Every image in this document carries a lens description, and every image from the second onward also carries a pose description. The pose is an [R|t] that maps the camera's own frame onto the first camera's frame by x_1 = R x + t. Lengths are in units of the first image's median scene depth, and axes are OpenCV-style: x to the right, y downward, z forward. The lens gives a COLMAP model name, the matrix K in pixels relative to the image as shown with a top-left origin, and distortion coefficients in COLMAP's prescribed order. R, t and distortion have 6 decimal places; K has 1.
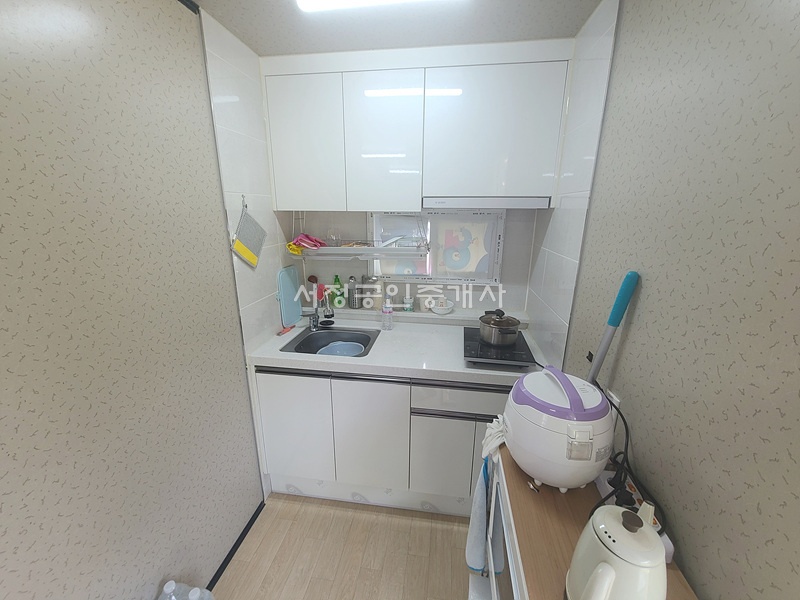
lens RADIAL K [[325.3, 0, 400.7], [0, 325.3, 298.8], [0, 0, 1]] dist [0.004748, -0.003188]
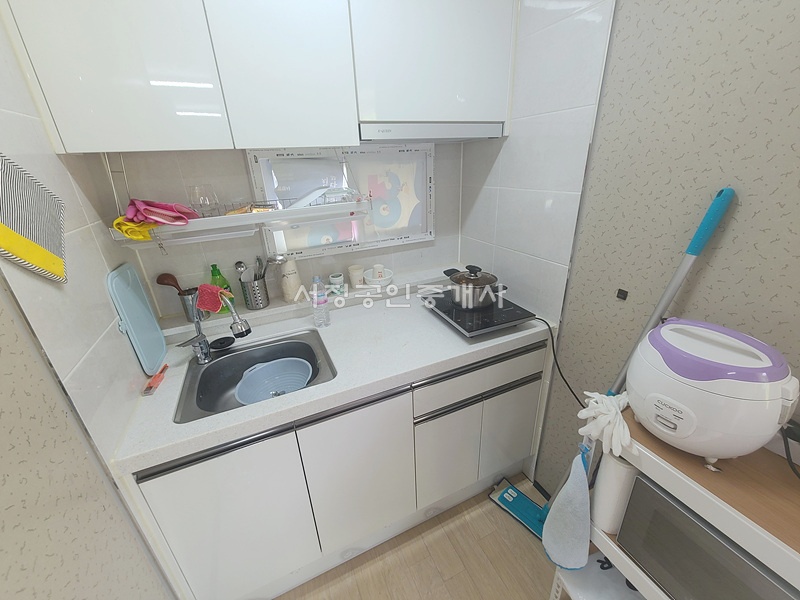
lens RADIAL K [[325.3, 0, 400.3], [0, 325.3, 299.6], [0, 0, 1]] dist [0.004748, -0.003188]
pose [[0.839667, -0.249246, 0.482531, -0.233600], [0.189991, 0.967139, 0.168955, -0.049830], [-0.508786, -0.050189, 0.859429, 0.313307]]
